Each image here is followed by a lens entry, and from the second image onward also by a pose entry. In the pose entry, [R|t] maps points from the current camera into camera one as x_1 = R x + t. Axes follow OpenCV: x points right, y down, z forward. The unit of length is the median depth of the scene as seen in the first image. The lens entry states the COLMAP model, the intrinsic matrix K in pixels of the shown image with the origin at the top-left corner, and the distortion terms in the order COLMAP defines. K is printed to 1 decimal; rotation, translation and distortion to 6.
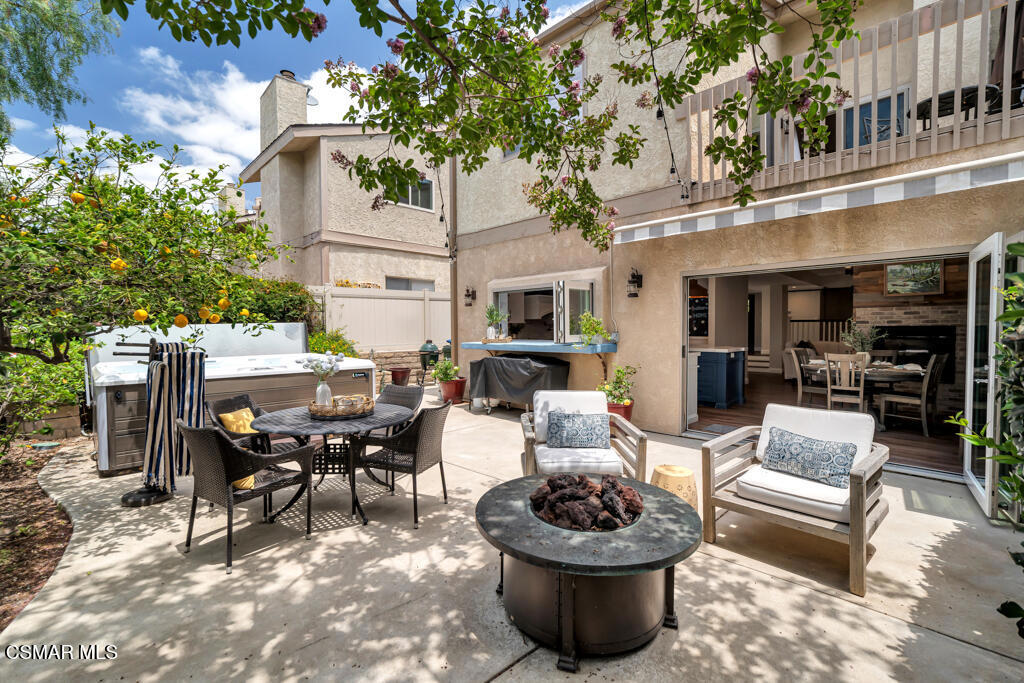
lens RADIAL K [[454.8, 0, 509.6], [0, 454.8, 338.1], [0, 0, 1]] dist [-0.005602, 0.000360]
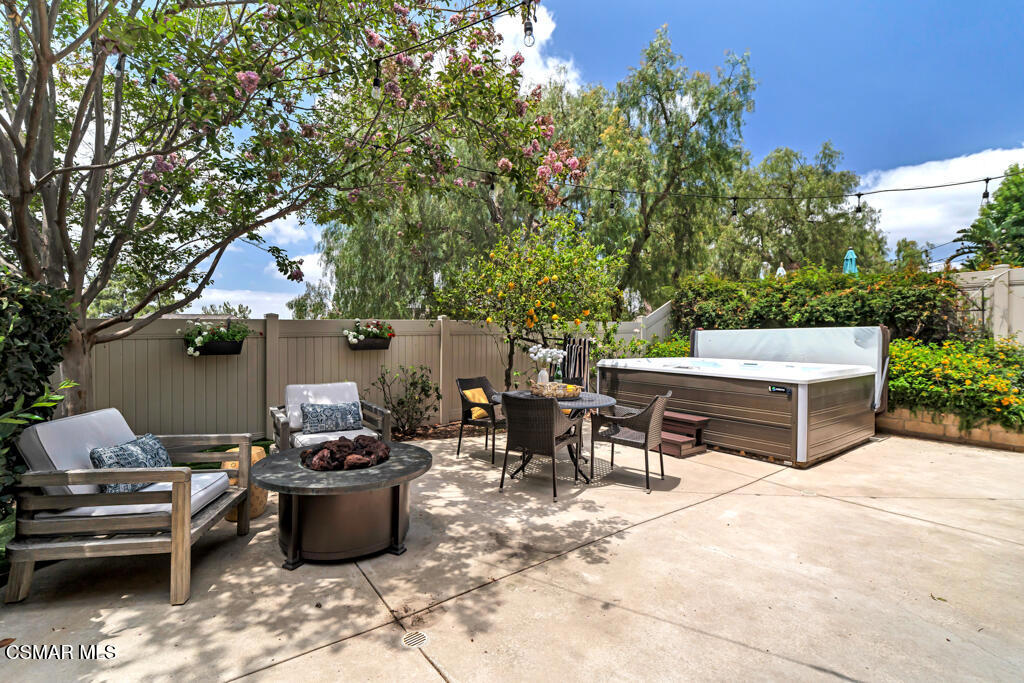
lens RADIAL K [[454.8, 0, 509.6], [0, 454.8, 338.1], [0, 0, 1]] dist [-0.005602, 0.000360]
pose [[-0.139422, -0.004678, -0.990222, 1.189657], [-0.023677, 0.999719, -0.001389, 0.006363], [0.989950, 0.023252, -0.139494, 1.400012]]
